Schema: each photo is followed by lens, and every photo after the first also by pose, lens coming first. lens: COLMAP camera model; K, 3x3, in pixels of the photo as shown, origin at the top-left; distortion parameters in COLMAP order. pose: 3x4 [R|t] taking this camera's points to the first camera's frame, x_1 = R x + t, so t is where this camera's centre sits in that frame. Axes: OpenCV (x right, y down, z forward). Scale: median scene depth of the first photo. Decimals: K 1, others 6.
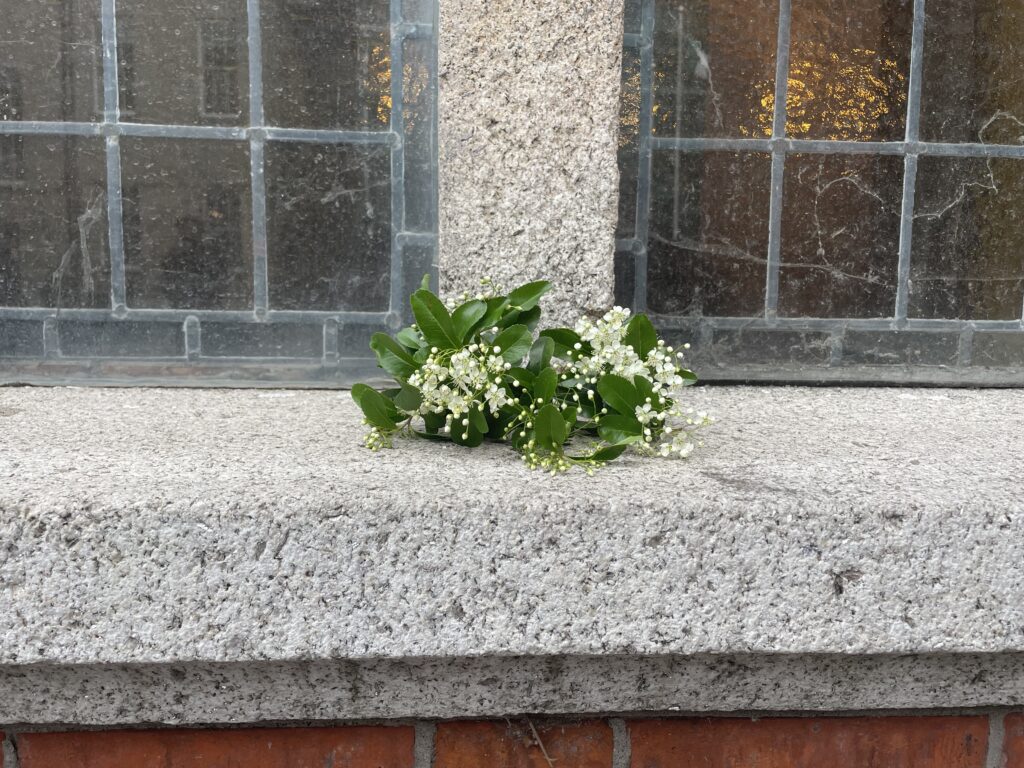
lens RADIAL K [[855.0, 0, 526.5], [0, 855.0, 387.7], [0, 0, 1]] dist [0.092203, -0.159889]
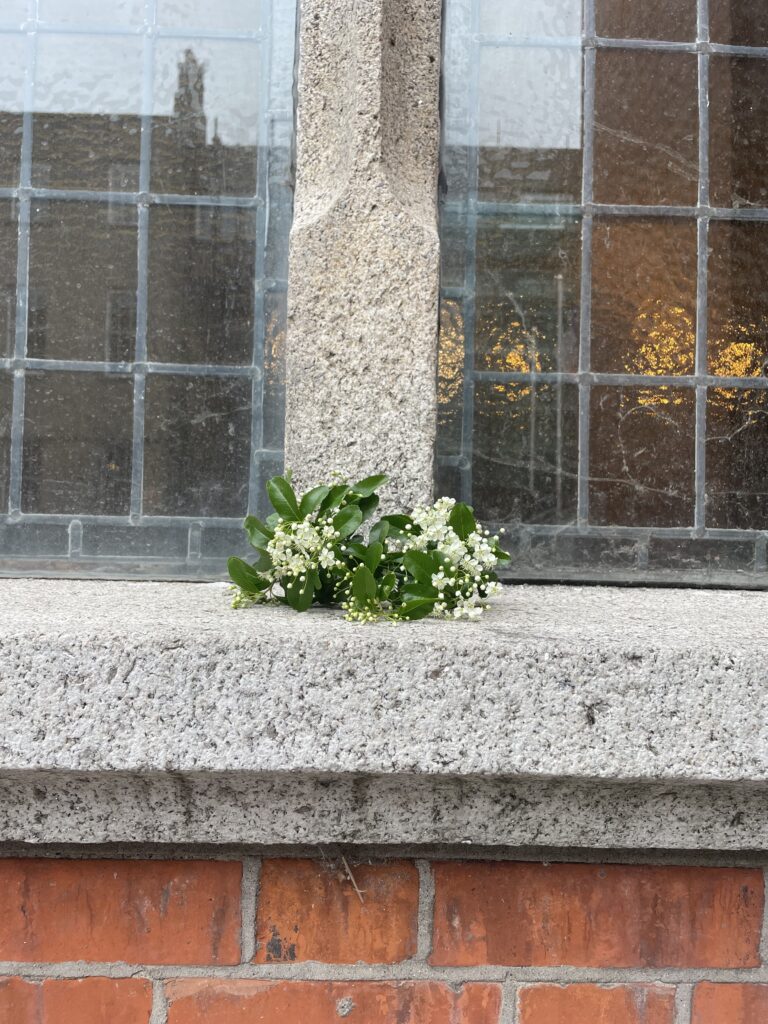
lens RADIAL K [[855.0, 0, 384.0], [0, 855.0, 512.0], [0, 0, 1]] dist [0.092203, -0.159889]
pose [[0.999350, 0.006590, -0.035451, 0.100596], [-0.011761, 0.988965, -0.147680, 0.111738], [0.034086, 0.148001, 0.988400, -0.198295]]
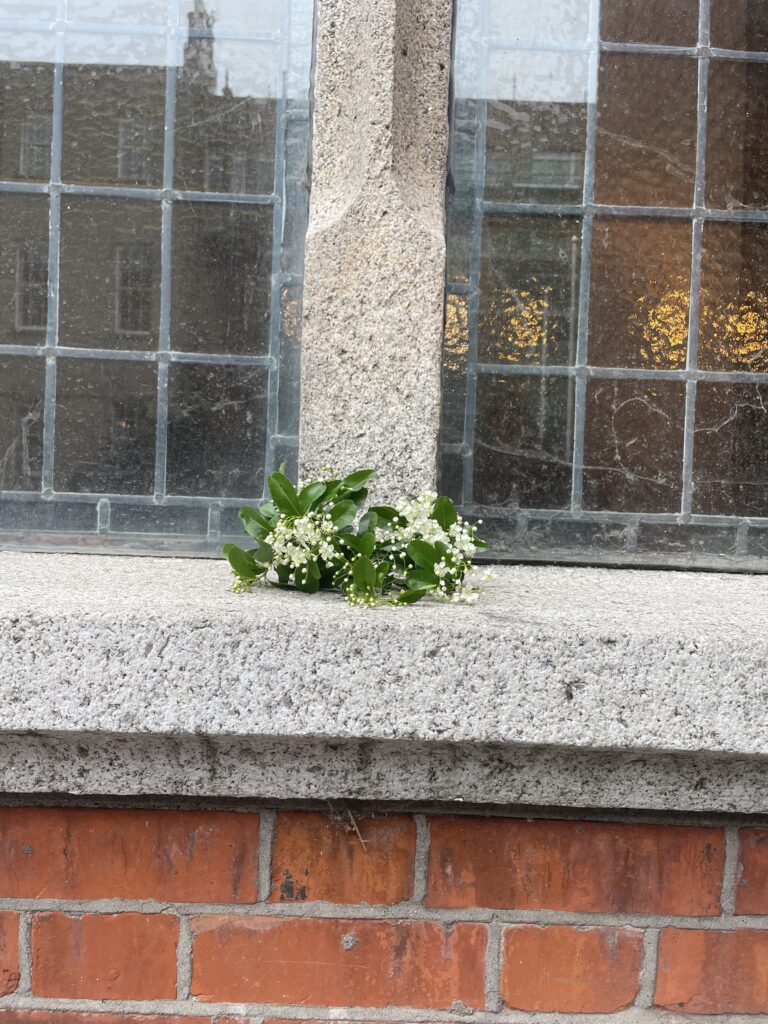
lens RADIAL K [[855.0, 0, 384.0], [0, 855.0, 512.0], [0, 0, 1]] dist [0.092203, -0.159889]
pose [[0.998773, 0.022148, -0.044300, 0.108299], [-0.026588, 0.994400, -0.102278, 0.080839], [0.041786, 0.103330, 0.993769, -0.330068]]
